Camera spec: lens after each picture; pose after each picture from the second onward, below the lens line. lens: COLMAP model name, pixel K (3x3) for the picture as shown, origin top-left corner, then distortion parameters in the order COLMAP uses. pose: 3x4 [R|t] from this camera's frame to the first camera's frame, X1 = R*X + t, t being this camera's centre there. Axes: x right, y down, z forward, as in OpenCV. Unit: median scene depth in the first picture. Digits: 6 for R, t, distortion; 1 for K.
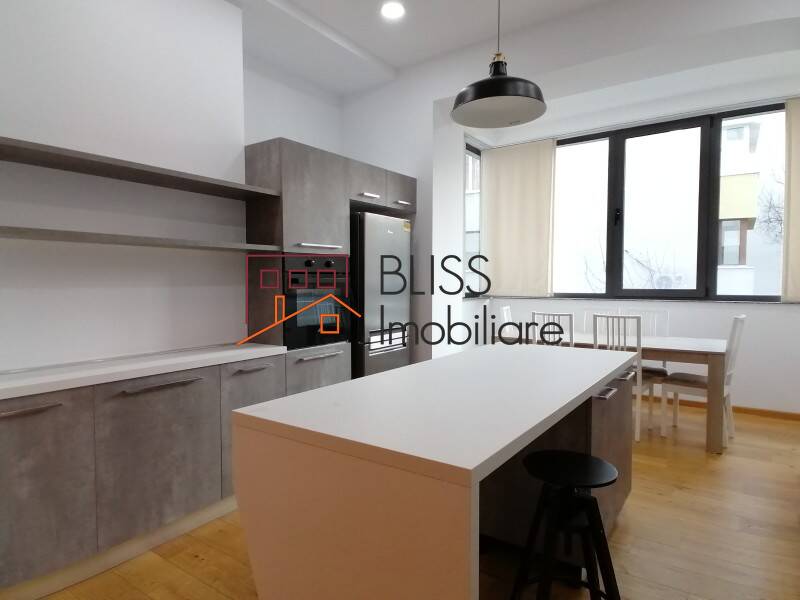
lens RADIAL K [[485.8, 0, 400.0], [0, 485.8, 300.0], [0, 0, 1]] dist [0.040052, -0.061313]
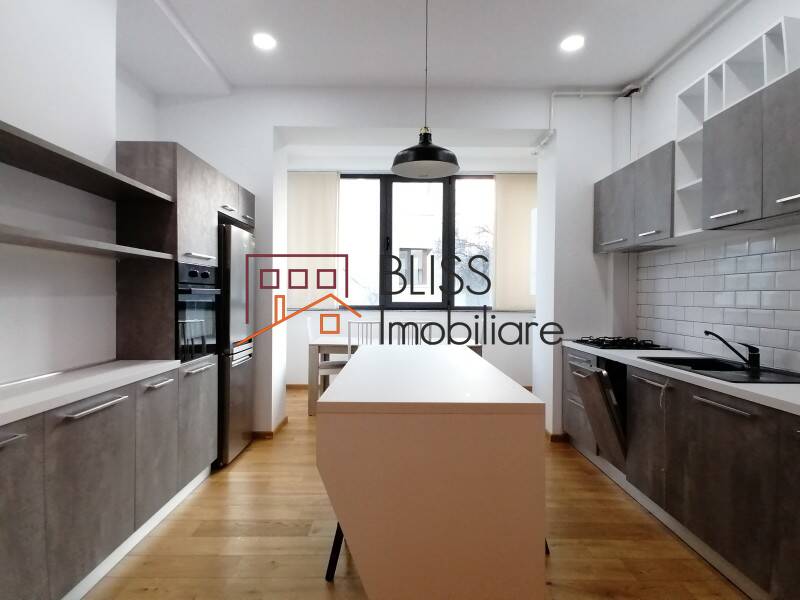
lens RADIAL K [[485.8, 0, 400.0], [0, 485.8, 300.0], [0, 0, 1]] dist [0.040052, -0.061313]
pose [[0.814862, 0.005724, 0.579626, -0.411984], [0.010816, 0.999627, -0.025077, 0.005936], [-0.579554, 0.026704, 0.814497, -0.030803]]
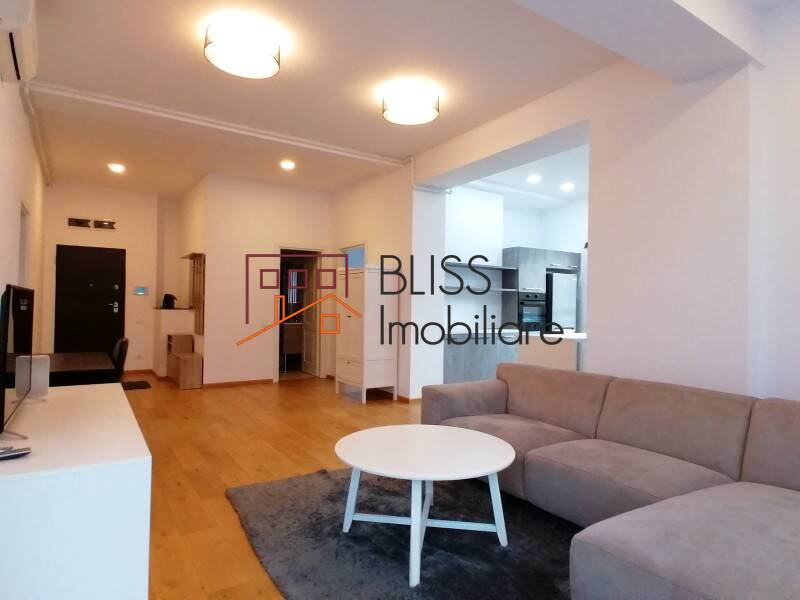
lens RADIAL K [[485.8, 0, 400.0], [0, 485.8, 300.0], [0, 0, 1]] dist [0.040052, -0.061313]
pose [[0.930737, 0.008740, -0.365585, 0.101238], [-0.032919, 0.997658, -0.059957, 0.106923], [0.364204, 0.067839, 0.928845, -1.444884]]
